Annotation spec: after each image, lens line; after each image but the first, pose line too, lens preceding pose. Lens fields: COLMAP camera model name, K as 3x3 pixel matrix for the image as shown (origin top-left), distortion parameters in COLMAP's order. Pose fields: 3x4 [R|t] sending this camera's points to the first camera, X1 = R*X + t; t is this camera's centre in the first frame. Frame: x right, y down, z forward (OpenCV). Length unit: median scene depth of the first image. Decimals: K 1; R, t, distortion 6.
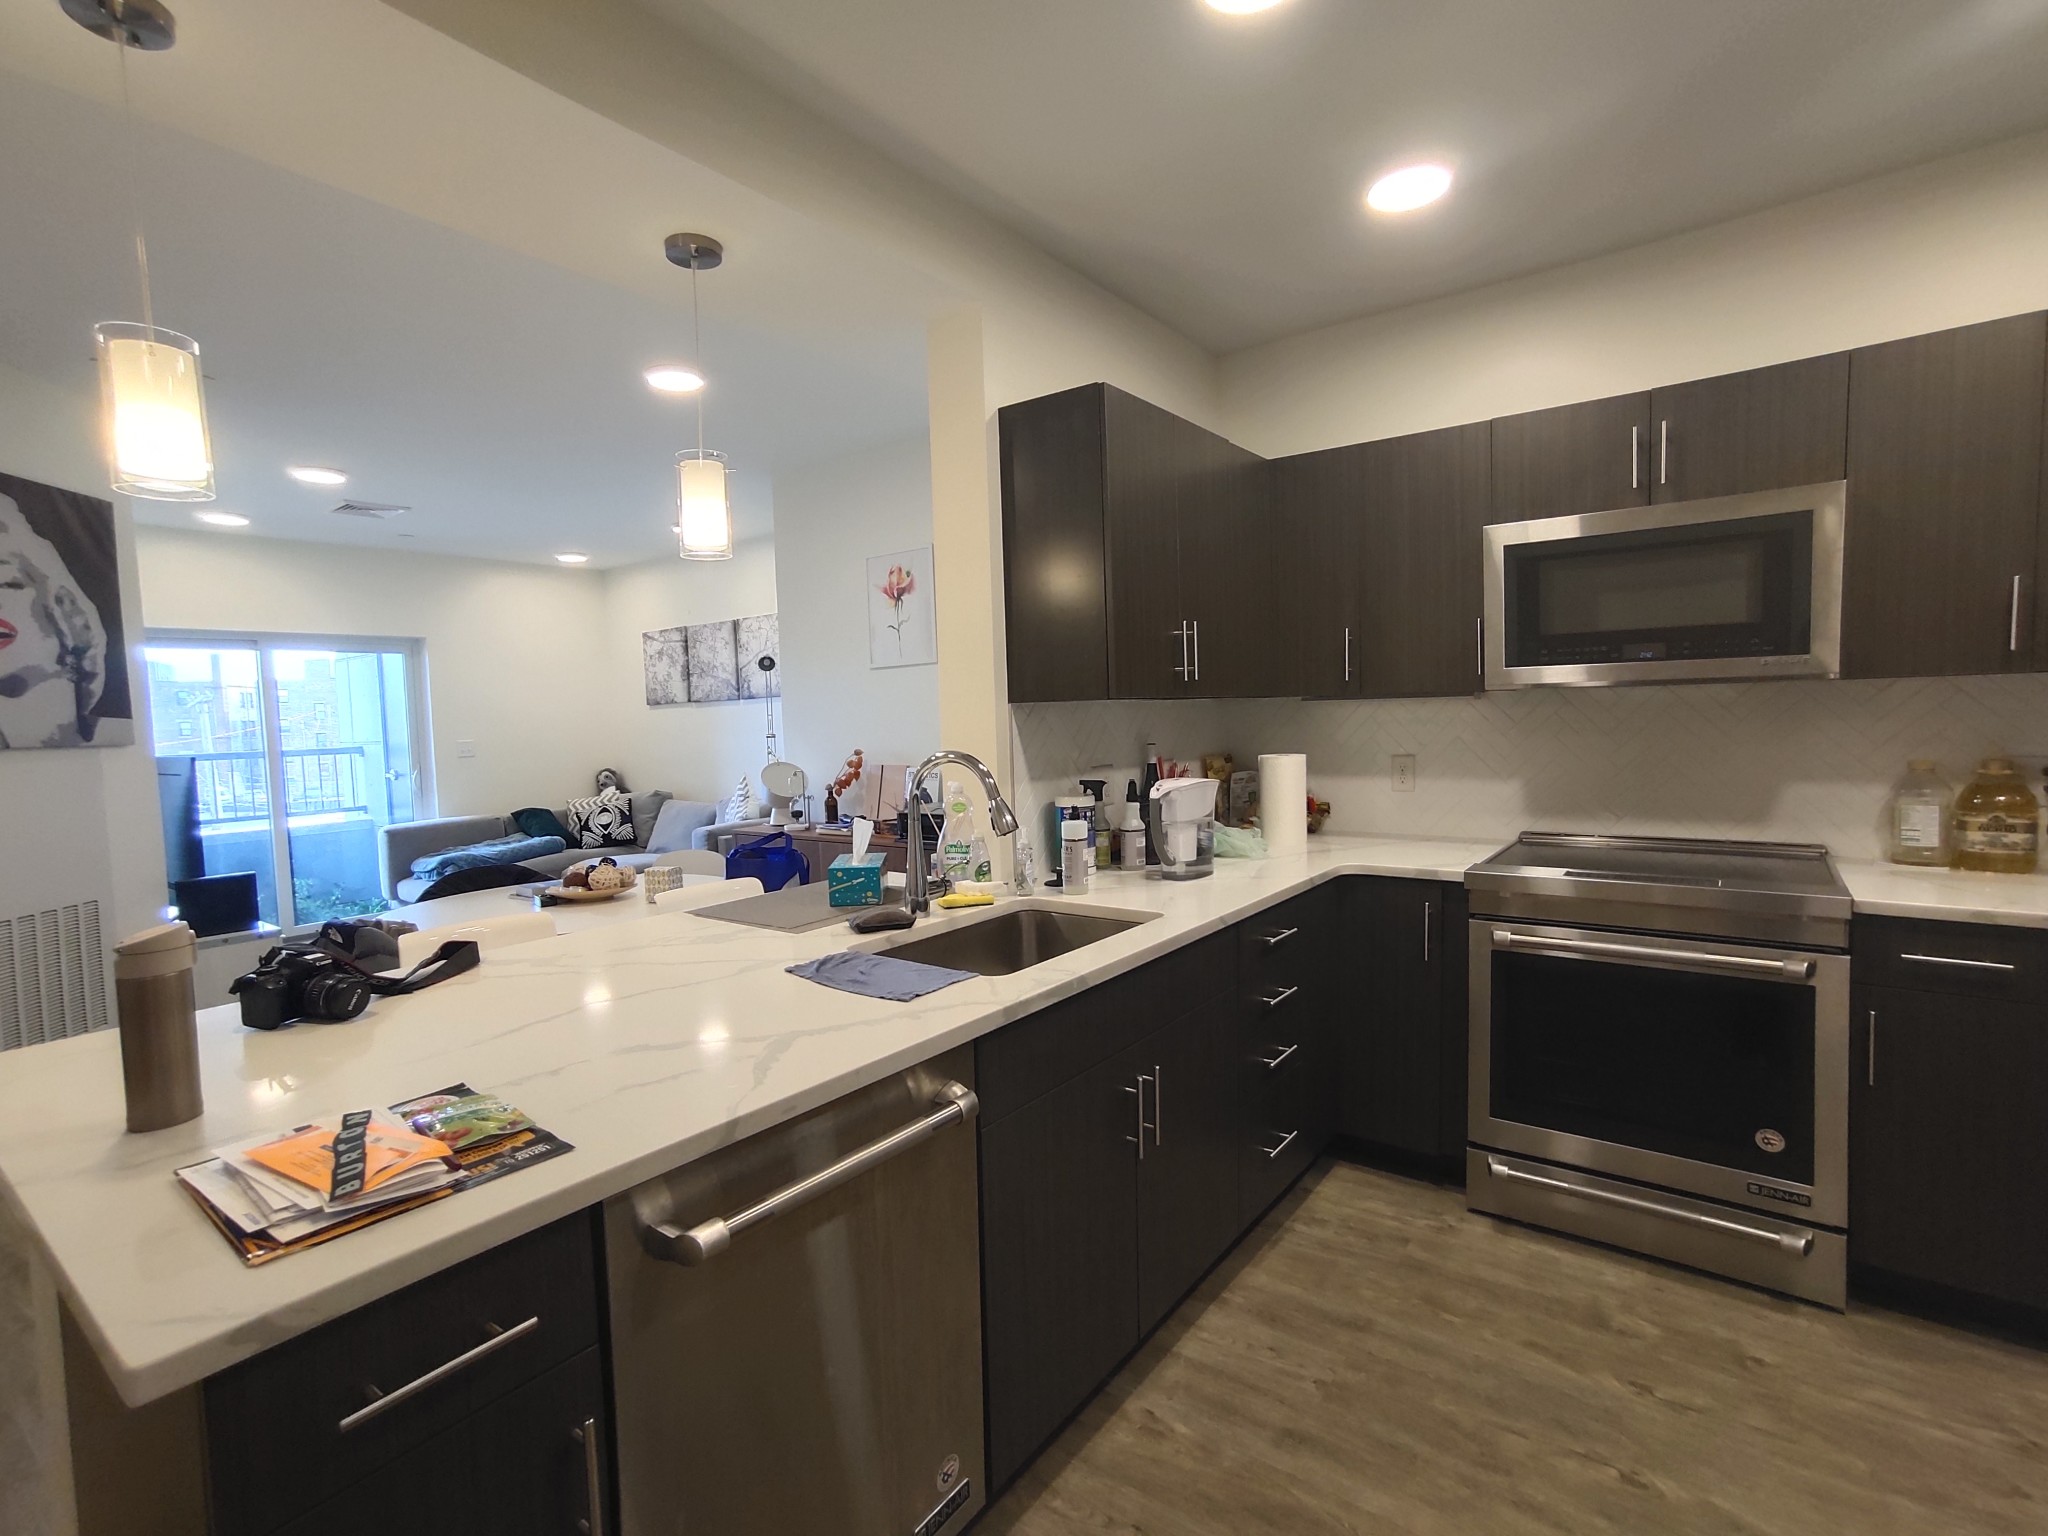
lens RADIAL K [[979.1, 0, 1028.4], [0, 979.1, 769.1], [0, 0, 1]] dist [-0.070746, 0.056258]
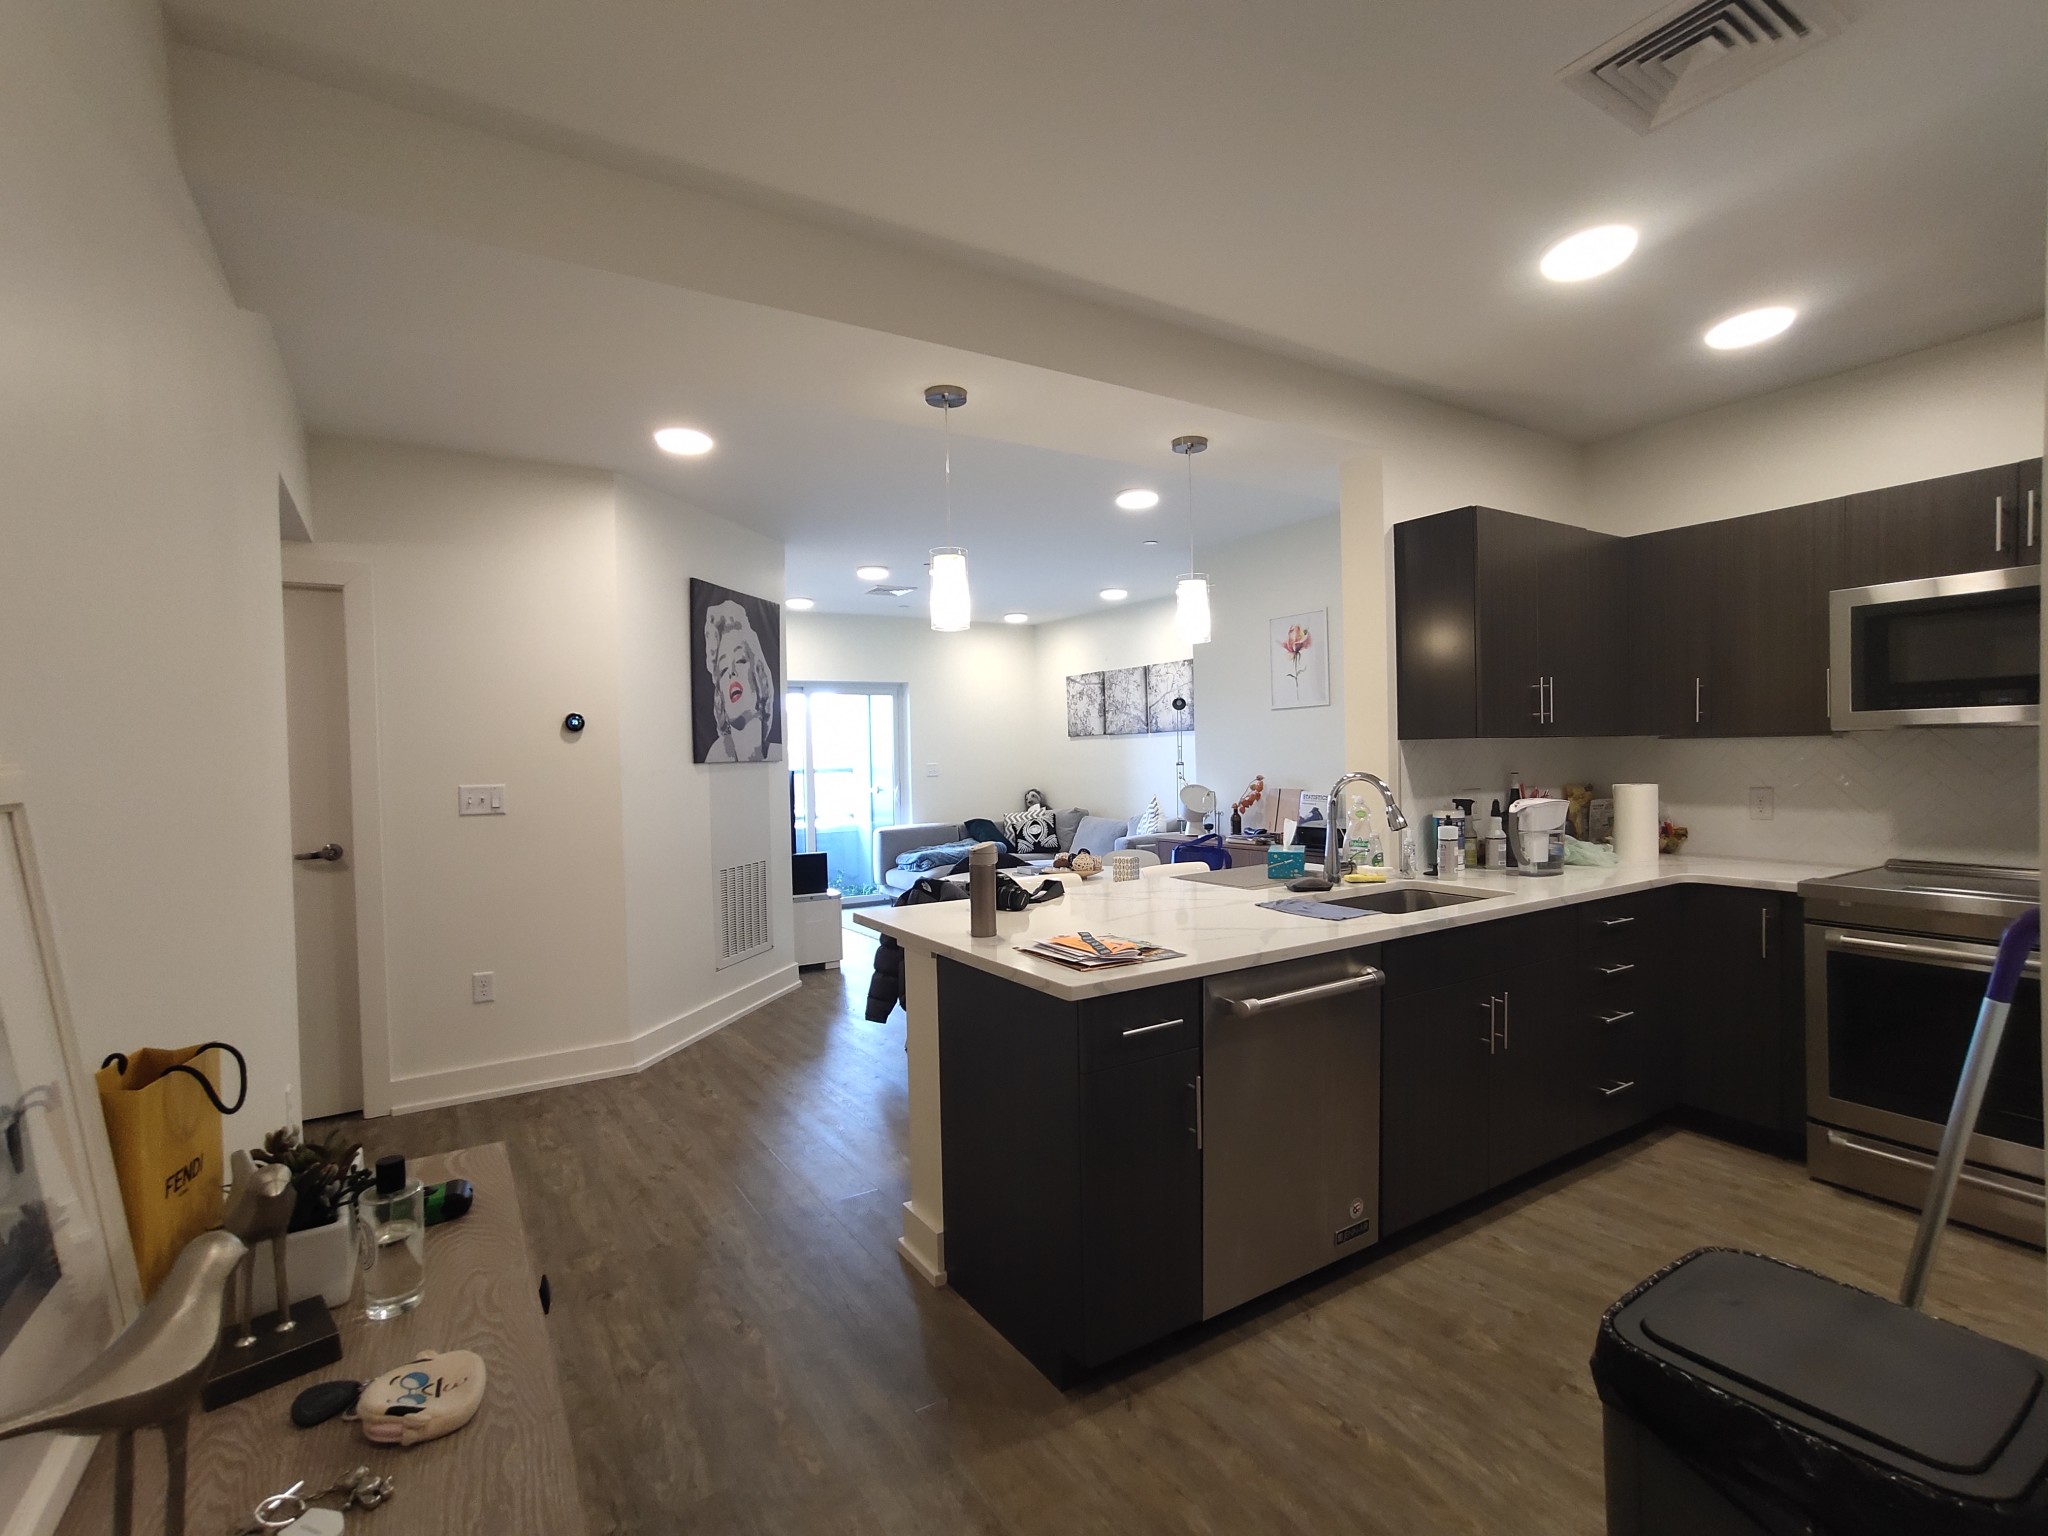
lens RADIAL K [[977.5, 0, 1047.5], [0, 977.5, 770.4], [0, 0, 1]] dist [-0.072617, 0.075235]
pose [[0.940343, 0.018772, -0.339710, -0.015512], [-0.029533, 0.999212, -0.026534, 0.019487], [0.338944, 0.034984, 0.940156, -0.331380]]
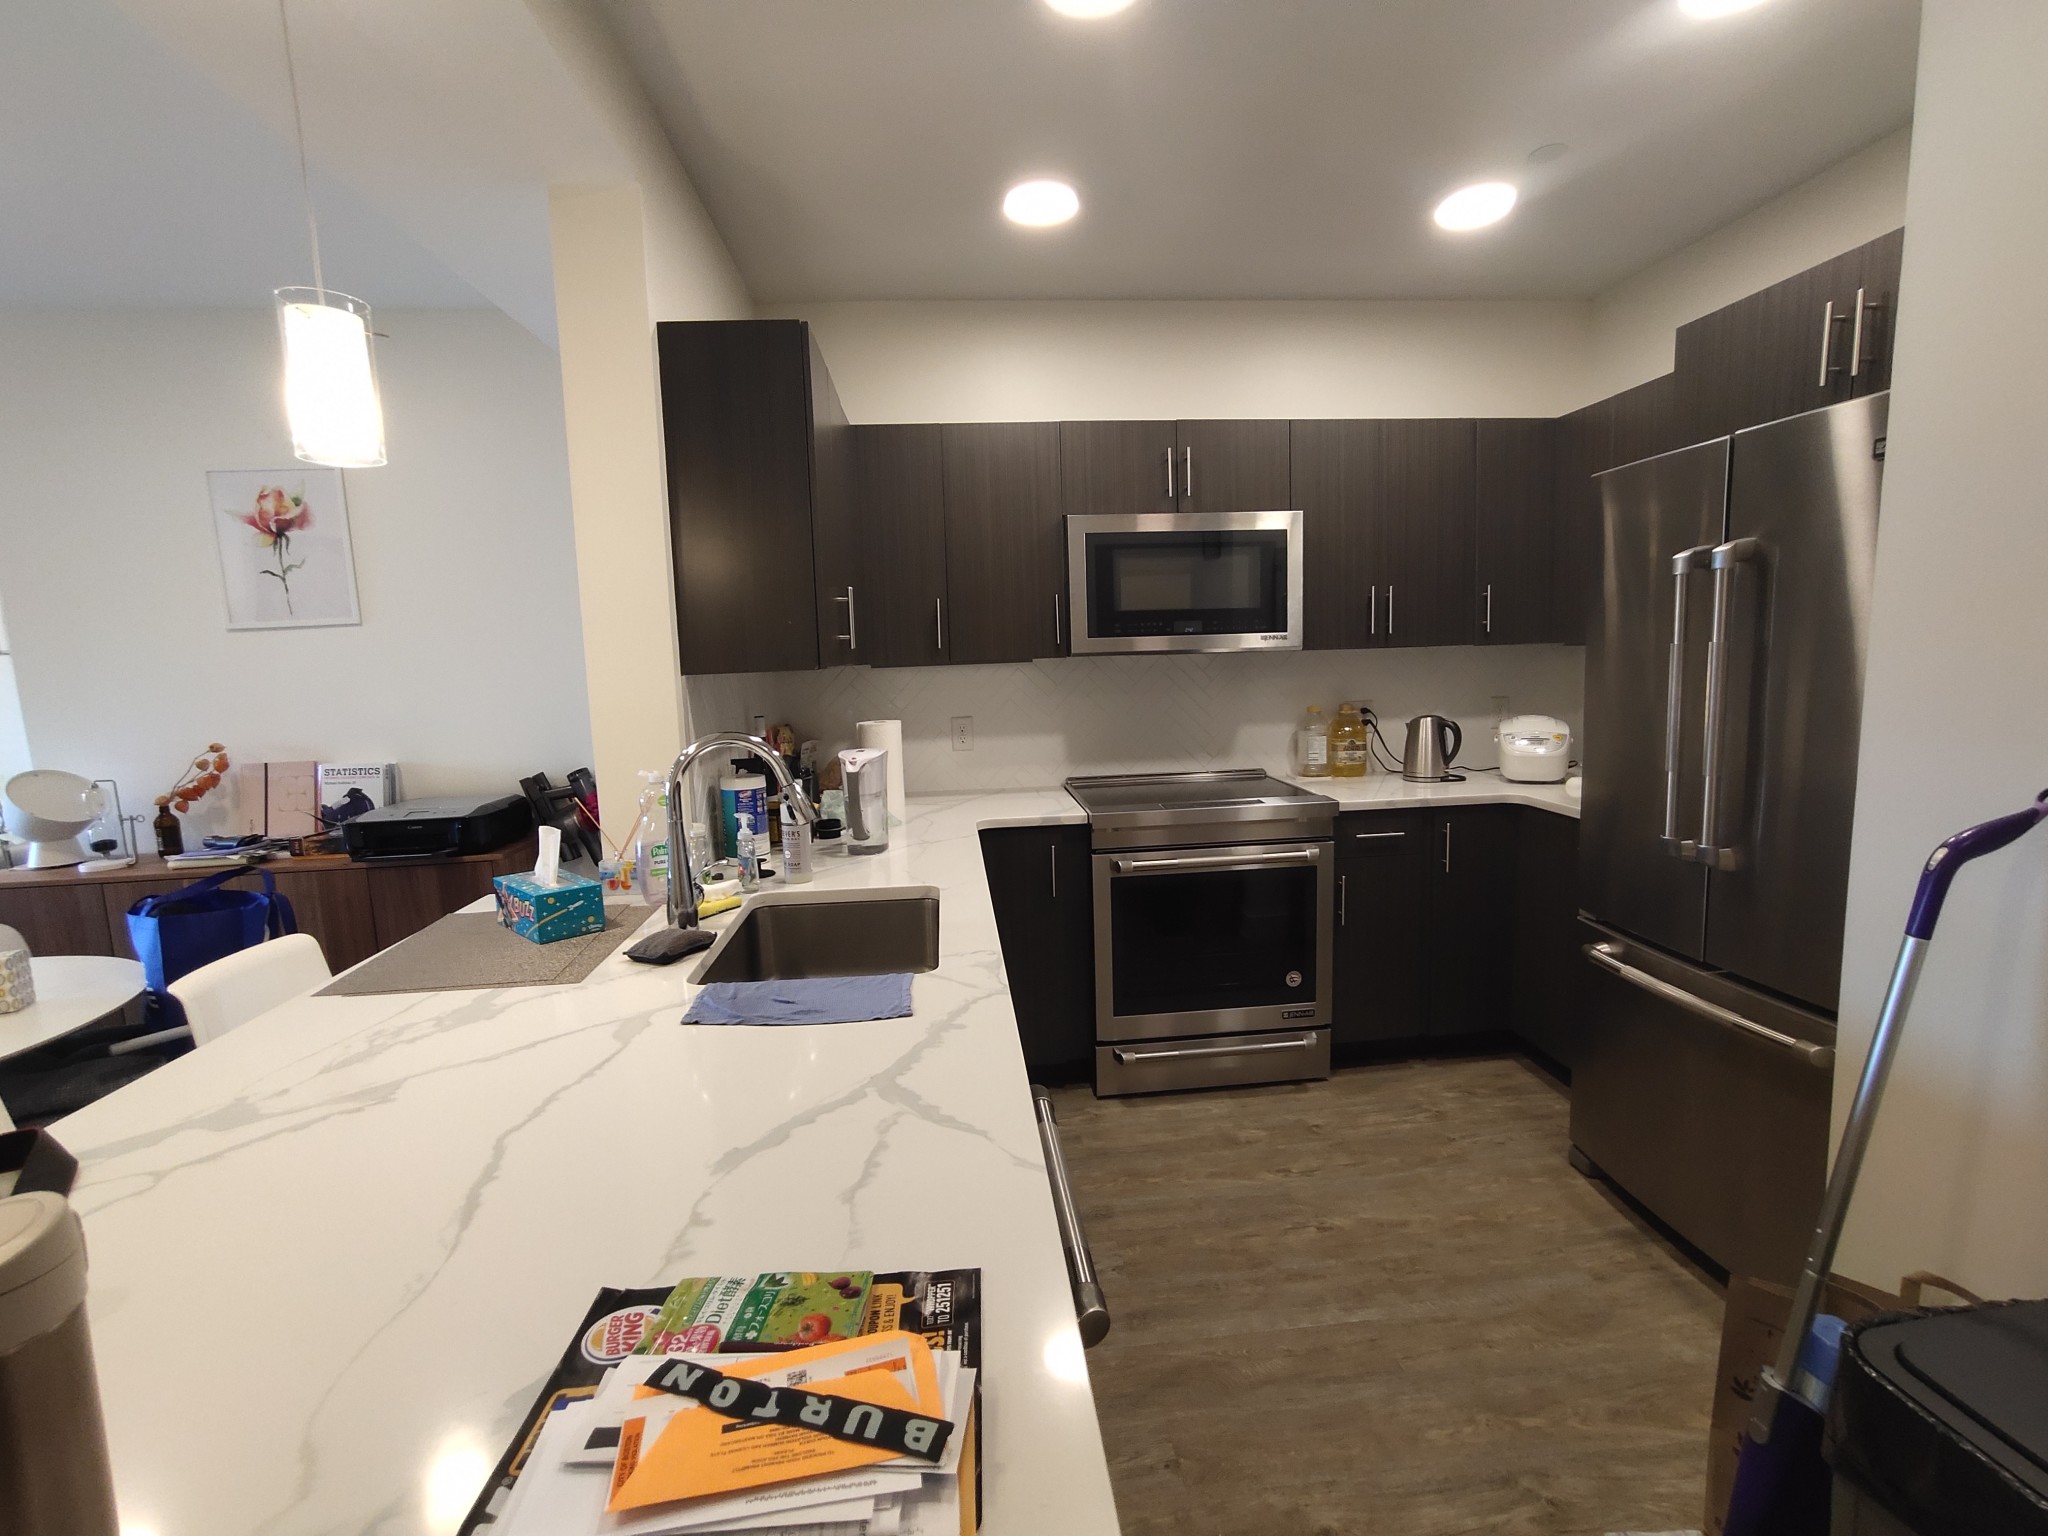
lens RADIAL K [[978.0, 0, 1037.2], [0, 978.0, 770.7], [0, 0, 1]] dist [-0.075562, 0.054381]
pose [[0.739784, -0.076907, 0.668435, -0.281688], [0.052855, 0.997019, 0.056216, -0.011442], [-0.670766, -0.006258, 0.741643, 0.126517]]
